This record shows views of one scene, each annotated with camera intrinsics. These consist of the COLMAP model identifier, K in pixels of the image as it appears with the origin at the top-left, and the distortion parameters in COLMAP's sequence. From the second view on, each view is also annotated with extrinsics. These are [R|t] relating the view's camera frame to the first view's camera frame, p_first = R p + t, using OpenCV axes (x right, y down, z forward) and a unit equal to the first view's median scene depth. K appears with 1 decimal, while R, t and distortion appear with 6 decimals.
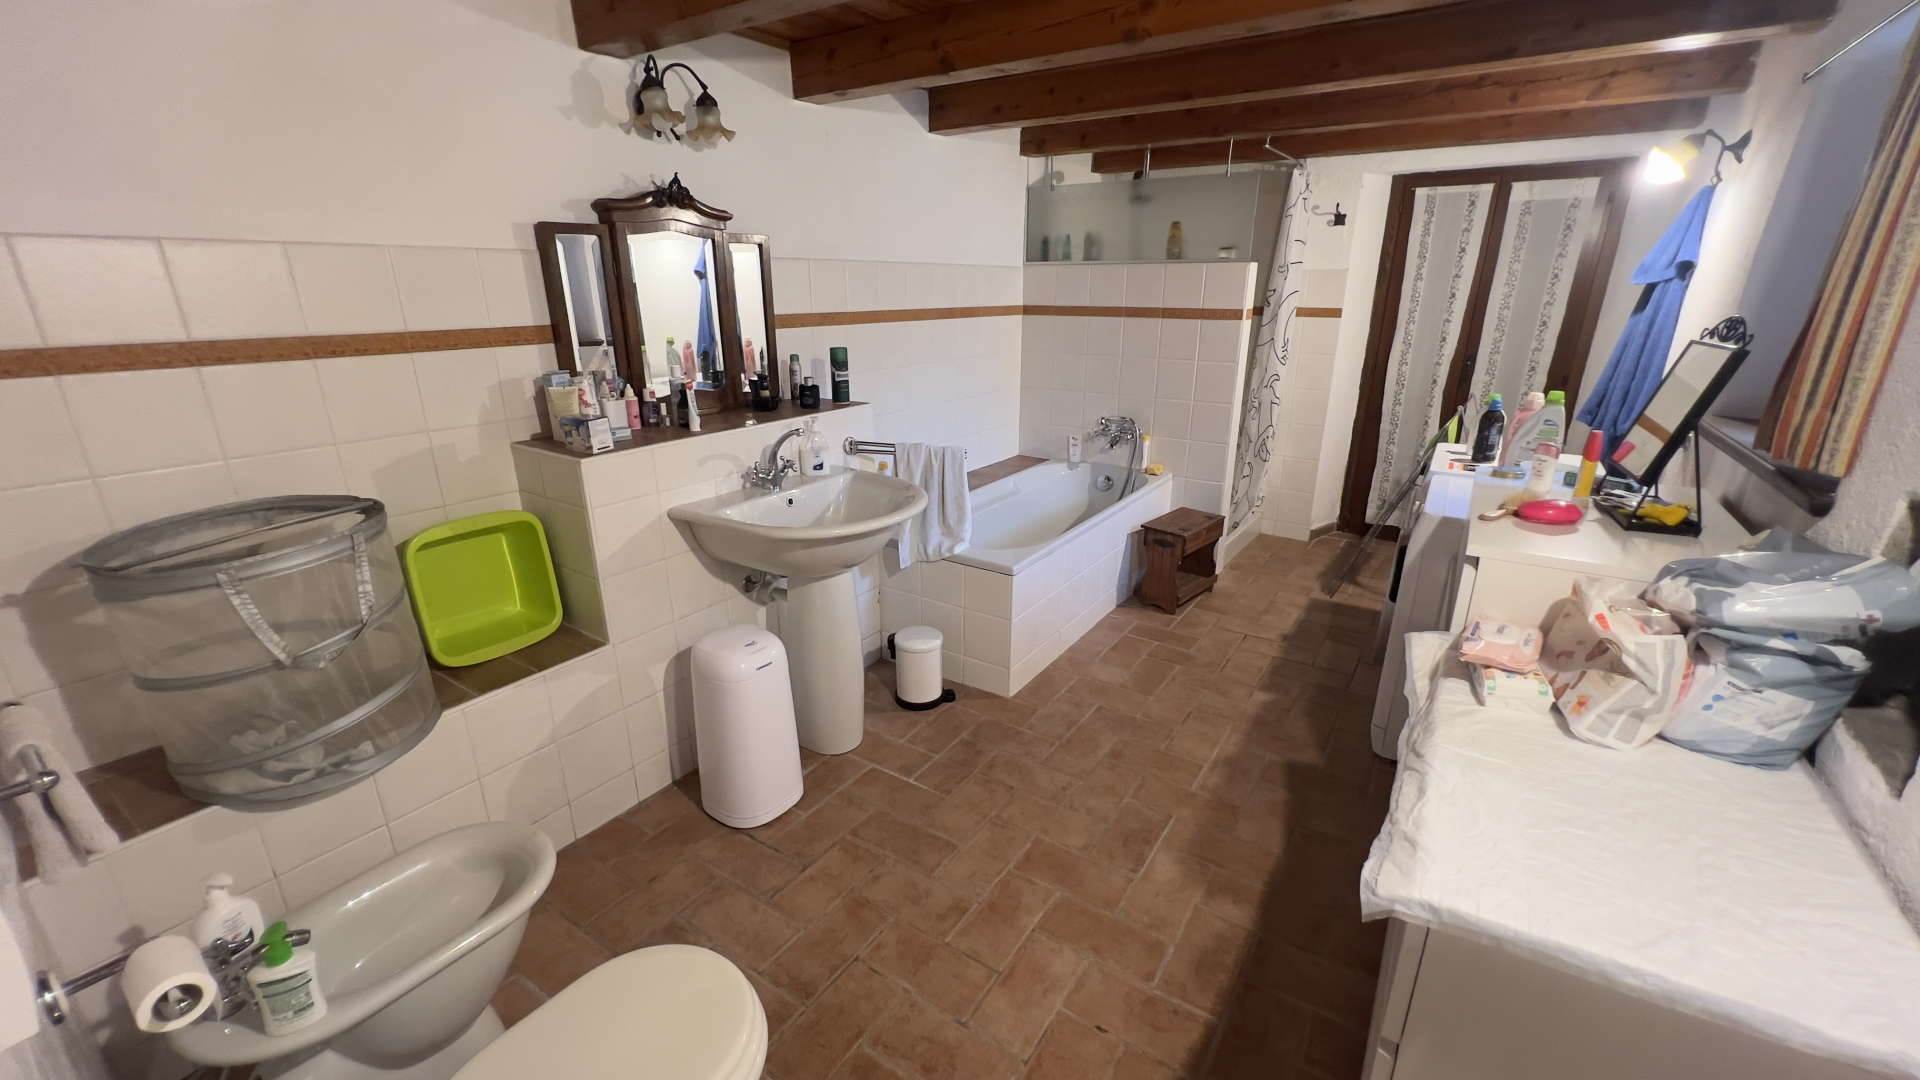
lens RADIAL K [[767.6, 0, 964.6], [0, 767.6, 539.6], [0, 0, 1]] dist [-0.003859, 0.000299]
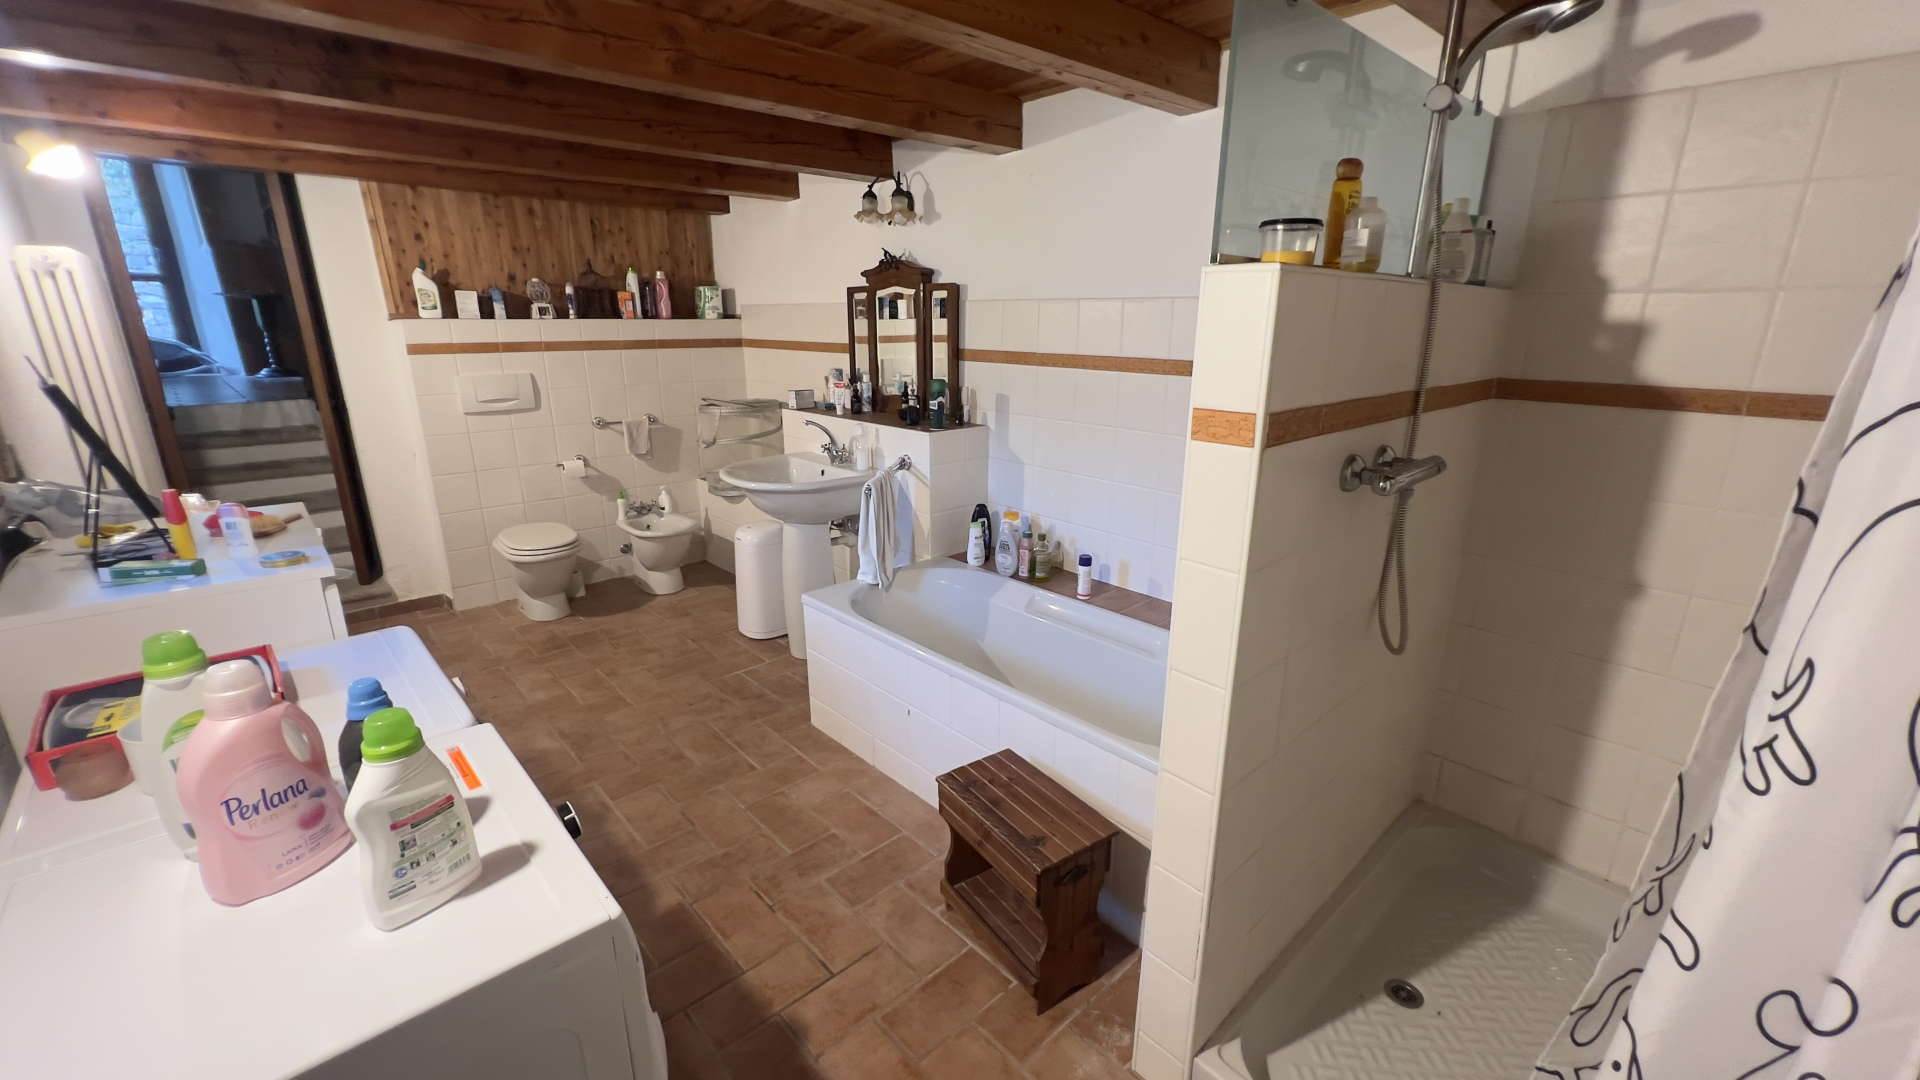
lens RADIAL K [[767.6, 0, 964.4], [0, 767.6, 545.7], [0, 0, 1]] dist [-0.003859, 0.000299]
pose [[-0.224946, 0.280430, -0.933144, 1.074870], [-0.326678, 0.880554, 0.343375, -0.502117], [0.917976, 0.382079, -0.106467, 1.439114]]
